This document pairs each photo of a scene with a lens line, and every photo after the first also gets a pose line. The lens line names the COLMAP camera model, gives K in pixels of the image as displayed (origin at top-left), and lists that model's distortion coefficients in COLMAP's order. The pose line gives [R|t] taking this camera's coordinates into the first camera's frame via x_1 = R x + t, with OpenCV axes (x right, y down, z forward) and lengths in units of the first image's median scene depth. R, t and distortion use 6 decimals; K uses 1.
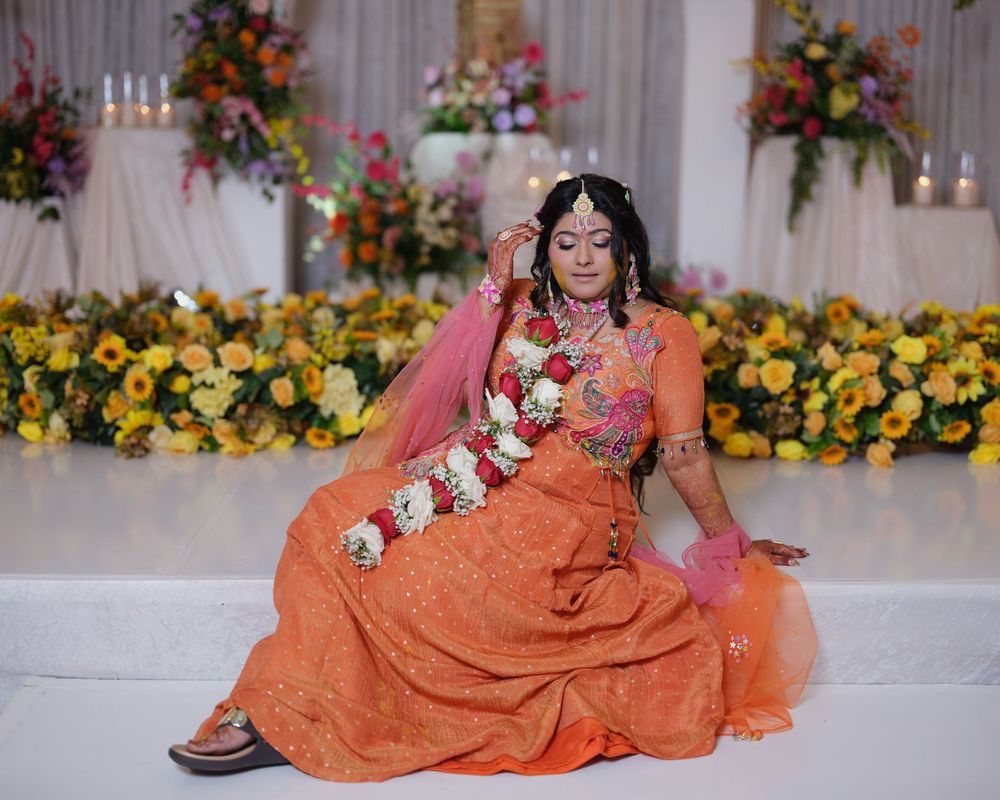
lens RADIAL K [[1366.9, 0, 493.0], [0, 1366.9, 386.9], [0, 0, 1]] dist [0.007863, -0.010776]
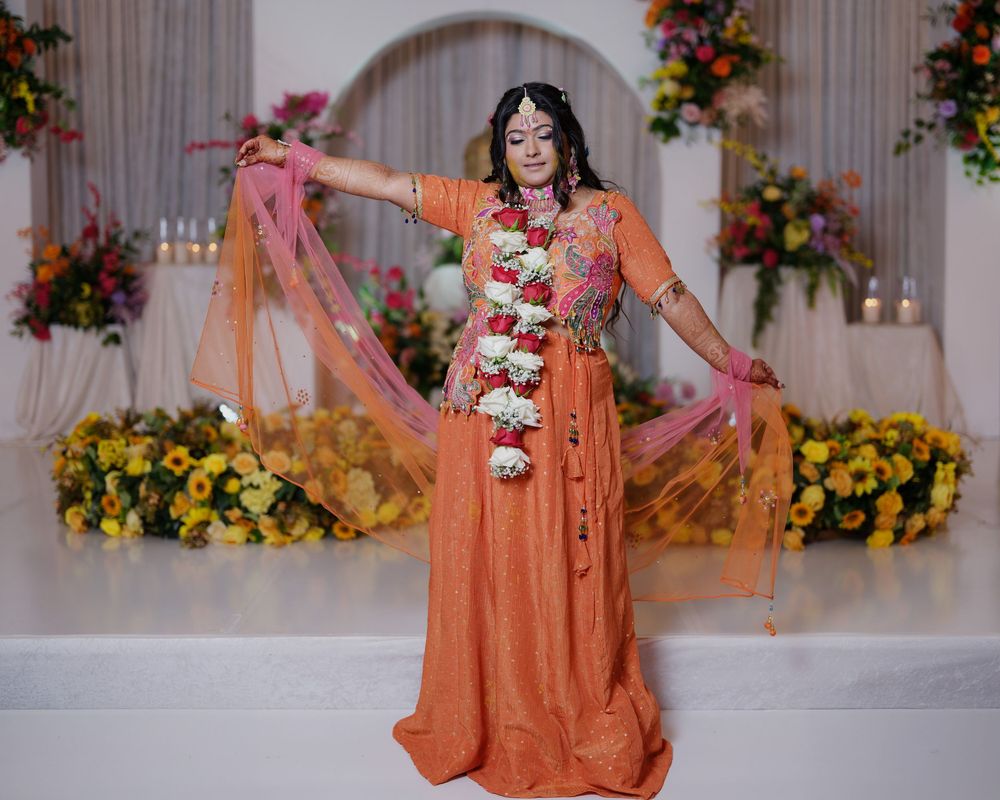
lens RADIAL K [[1405.2, 0, 512.9], [0, 1405.2, 371.8], [0, 0, 1]] dist [-0.003734, 0.023084]
pose [[0.999895, -0.010510, -0.009964, 0.026263], [0.009677, 0.996729, -0.080232, -0.000463], [0.010775, 0.080127, 0.996726, -0.181531]]
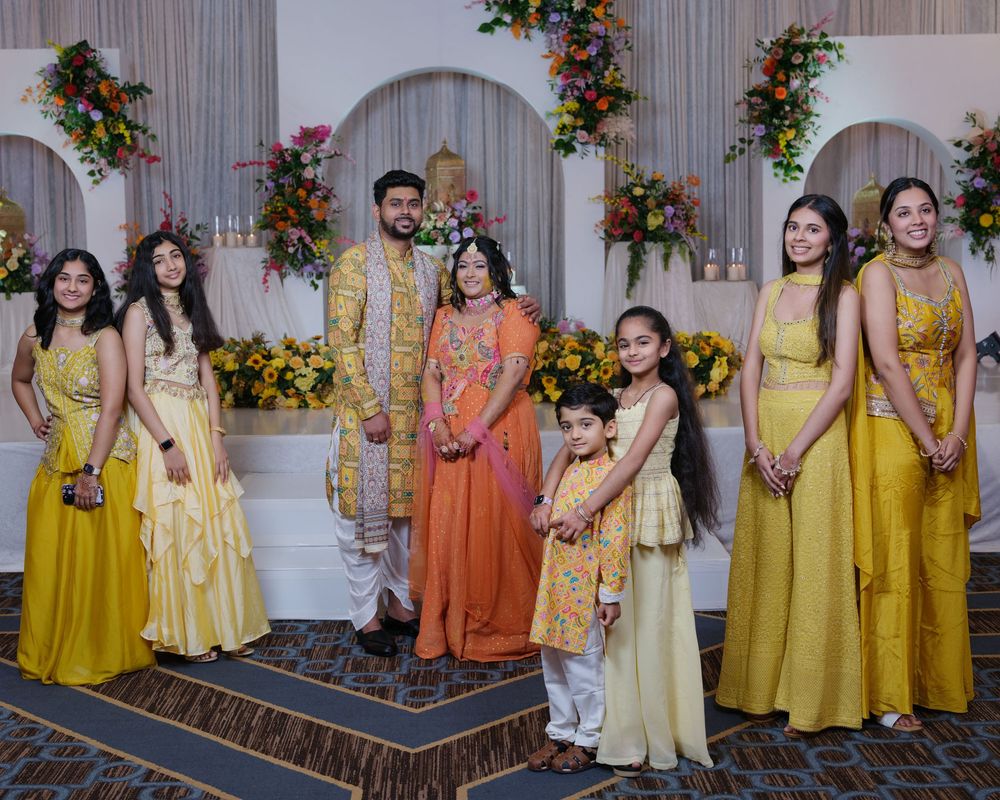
lens RADIAL K [[1407.4, 0, 476.5], [0, 1407.4, 398.0], [0, 0, 1]] dist [0.001003, 0.026016]
pose [[0.999562, -0.026428, -0.013290, 0.053051], [0.025620, 0.998003, -0.057739, 0.104431], [0.014789, 0.057374, 0.998243, -0.722828]]
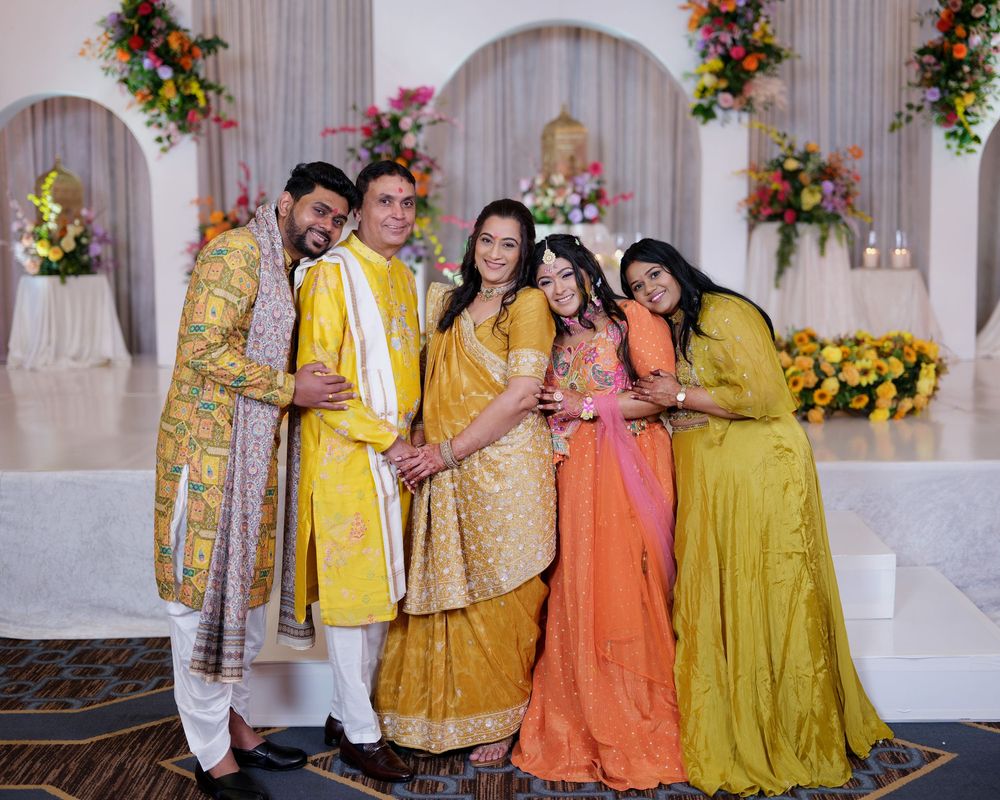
lens RADIAL K [[1366.9, 0, 493.0], [0, 1366.9, 386.9], [0, 0, 1]] dist [0.007863, -0.010776]
pose [[0.999507, -0.017823, -0.025846, -0.047413], [0.016577, 0.998726, -0.047670, 0.055128], [0.026663, 0.047218, 0.998529, -0.450566]]
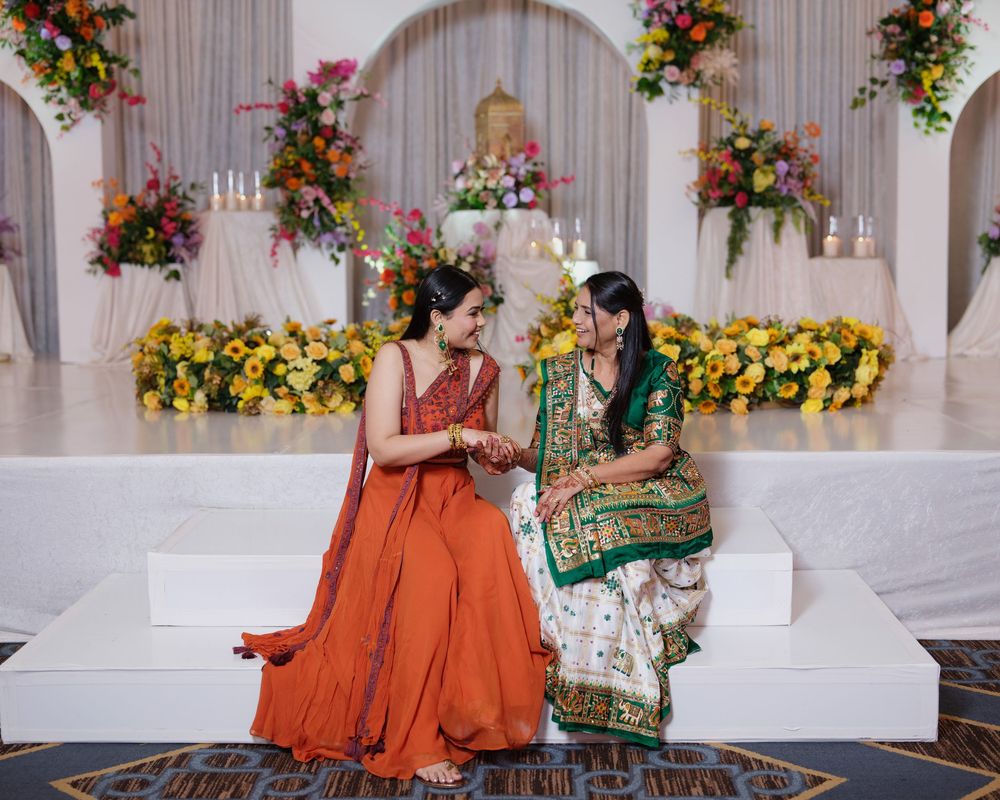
lens RADIAL K [[1368.8, 0, 500.0], [0, 1368.8, 400.0], [0, 0, 1]] dist [-0.002421, 0.023967]
pose [[0.999100, -0.014930, -0.039706, 0.049057], [0.012620, 0.998248, -0.057814, 0.079513], [0.040499, 0.057261, 0.997537, -0.328747]]
